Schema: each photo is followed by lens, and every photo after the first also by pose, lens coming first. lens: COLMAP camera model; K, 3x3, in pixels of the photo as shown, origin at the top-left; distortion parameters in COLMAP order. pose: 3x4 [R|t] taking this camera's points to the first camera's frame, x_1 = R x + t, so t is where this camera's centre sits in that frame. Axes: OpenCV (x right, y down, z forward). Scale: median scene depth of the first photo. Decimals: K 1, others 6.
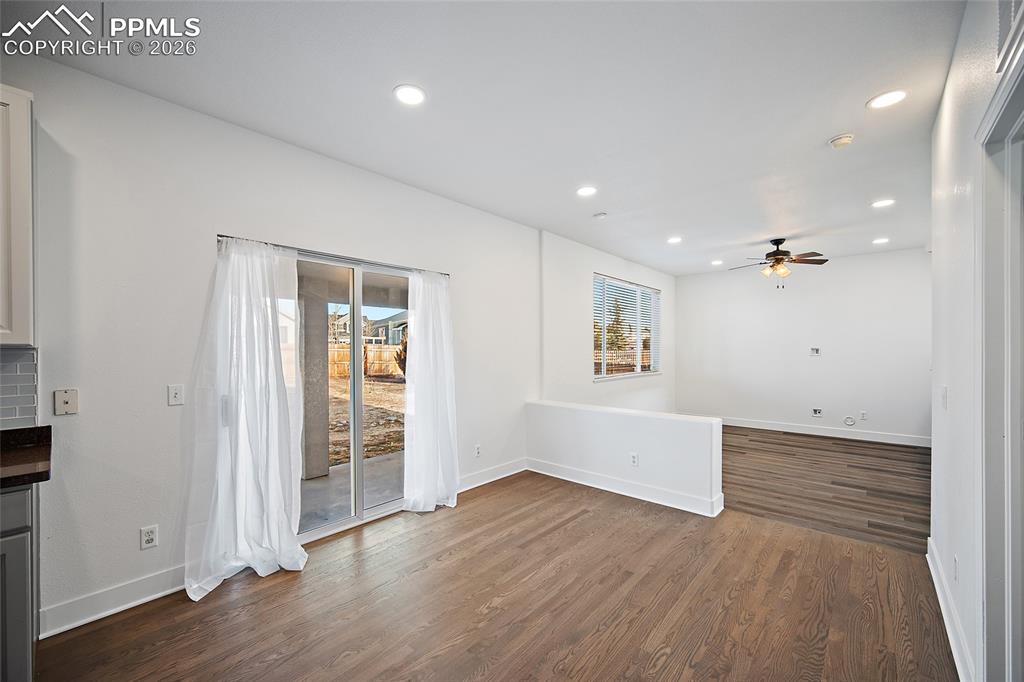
lens RADIAL K [[403.1, 0, 514.5], [0, 403.1, 351.5], [0, 0, 1]] dist [-0.003507, 0.000332]
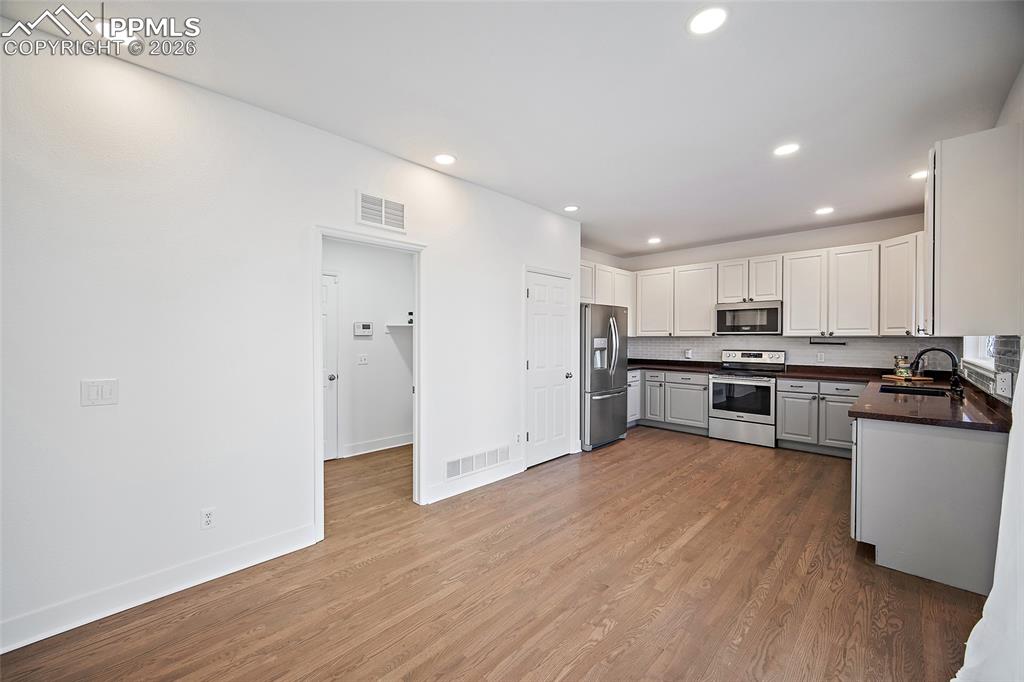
lens RADIAL K [[403.1, 0, 517.9], [0, 403.1, 343.1], [0, 0, 1]] dist [-0.003507, 0.000332]
pose [[-0.999253, 0.005568, 0.038235, 0.061683], [0.006386, 0.999752, 0.021315, -0.008963], [-0.038107, 0.021544, -0.999041, 1.305323]]
